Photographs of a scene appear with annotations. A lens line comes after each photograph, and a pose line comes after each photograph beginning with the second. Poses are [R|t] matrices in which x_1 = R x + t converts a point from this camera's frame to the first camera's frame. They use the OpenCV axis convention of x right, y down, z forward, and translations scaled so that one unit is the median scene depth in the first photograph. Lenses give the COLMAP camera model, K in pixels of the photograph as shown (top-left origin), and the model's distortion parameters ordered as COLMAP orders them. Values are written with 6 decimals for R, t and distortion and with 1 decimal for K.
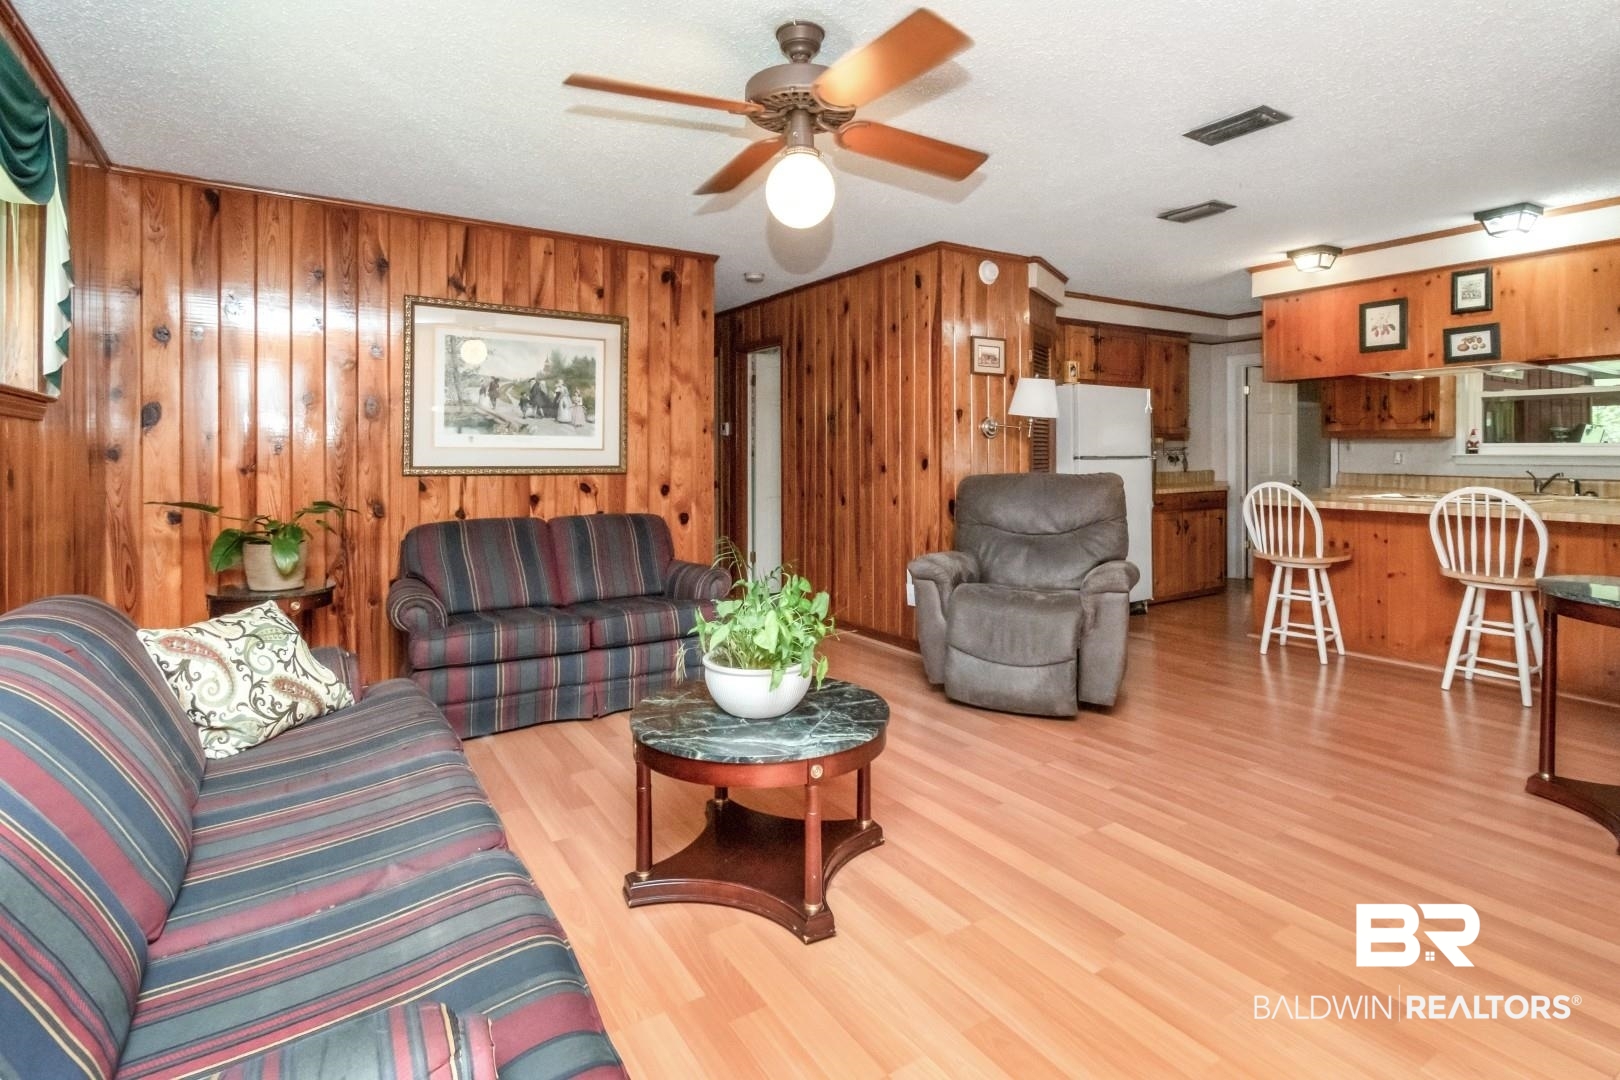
lens RADIAL K [[808.1, 0, 808.9], [0, 808.1, 449.6], [0, 0, 1]] dist [-0.000630, -0.000095]
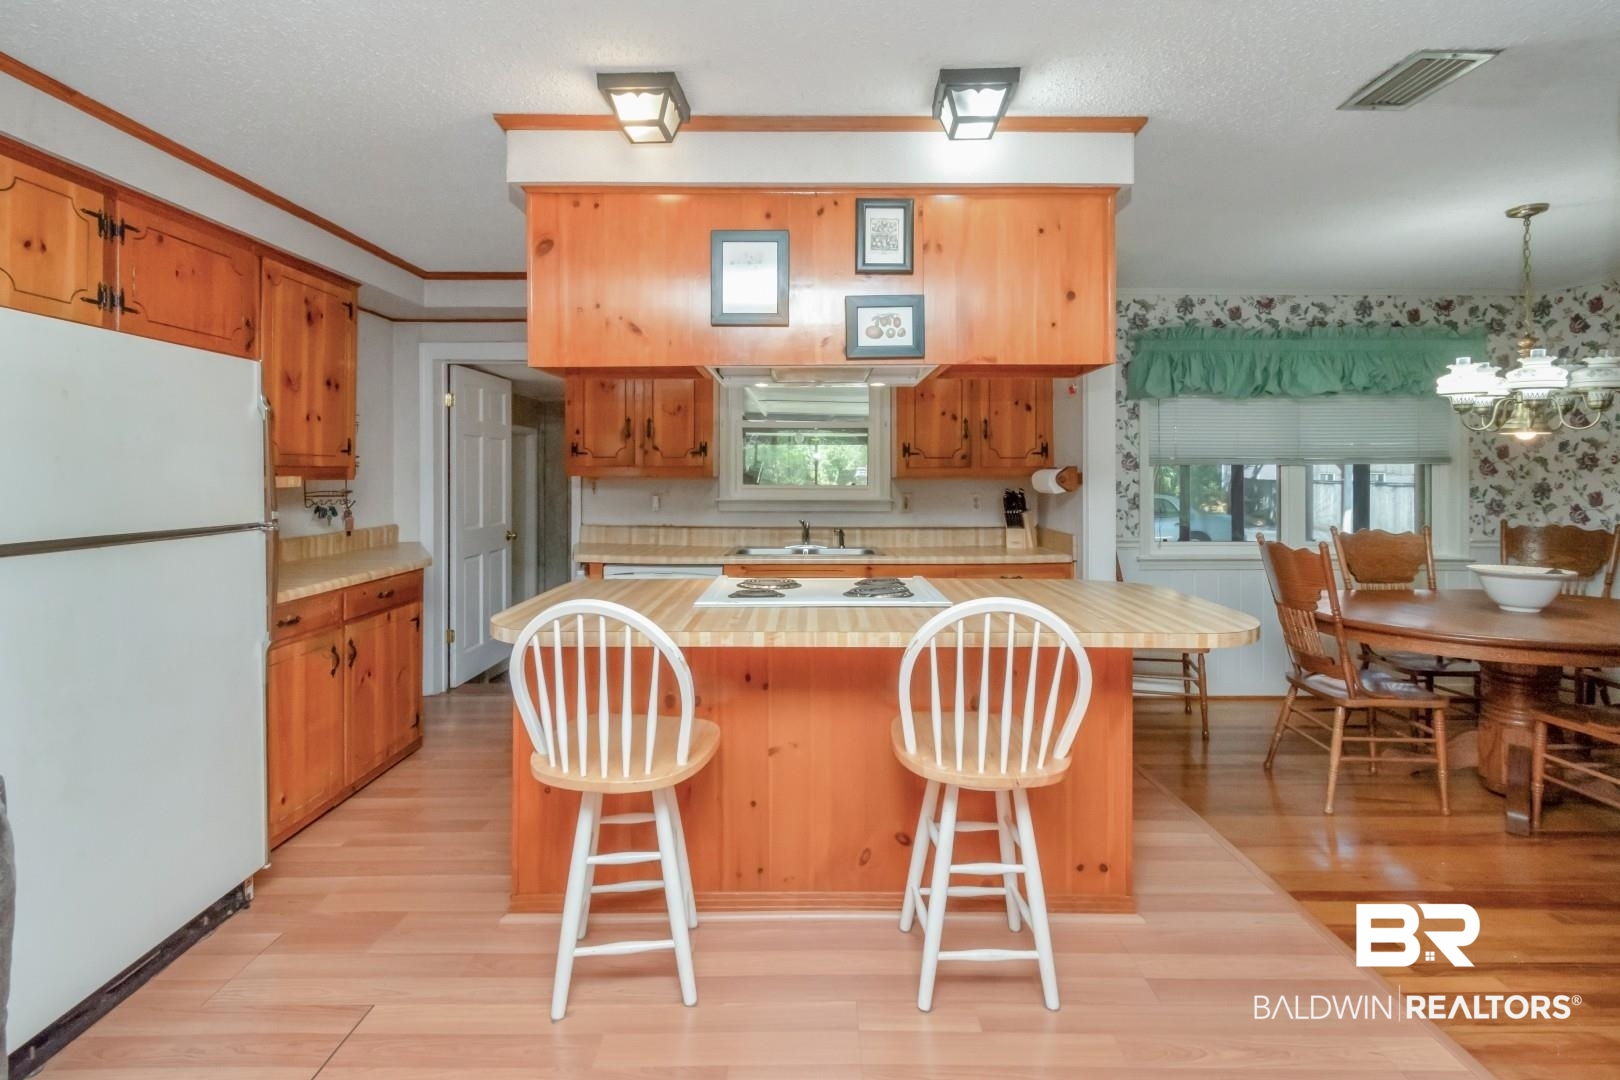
lens RADIAL K [[741.0, 0, 814.3], [0, 741.0, 477.5], [0, 0, 1]] dist [0.004410, -0.000207]
pose [[0.538021, 0.000454, 0.842931, 0.239916], [-0.005111, 0.999983, 0.002724, -0.016894], [-0.842916, -0.005774, 0.538015, 0.525509]]
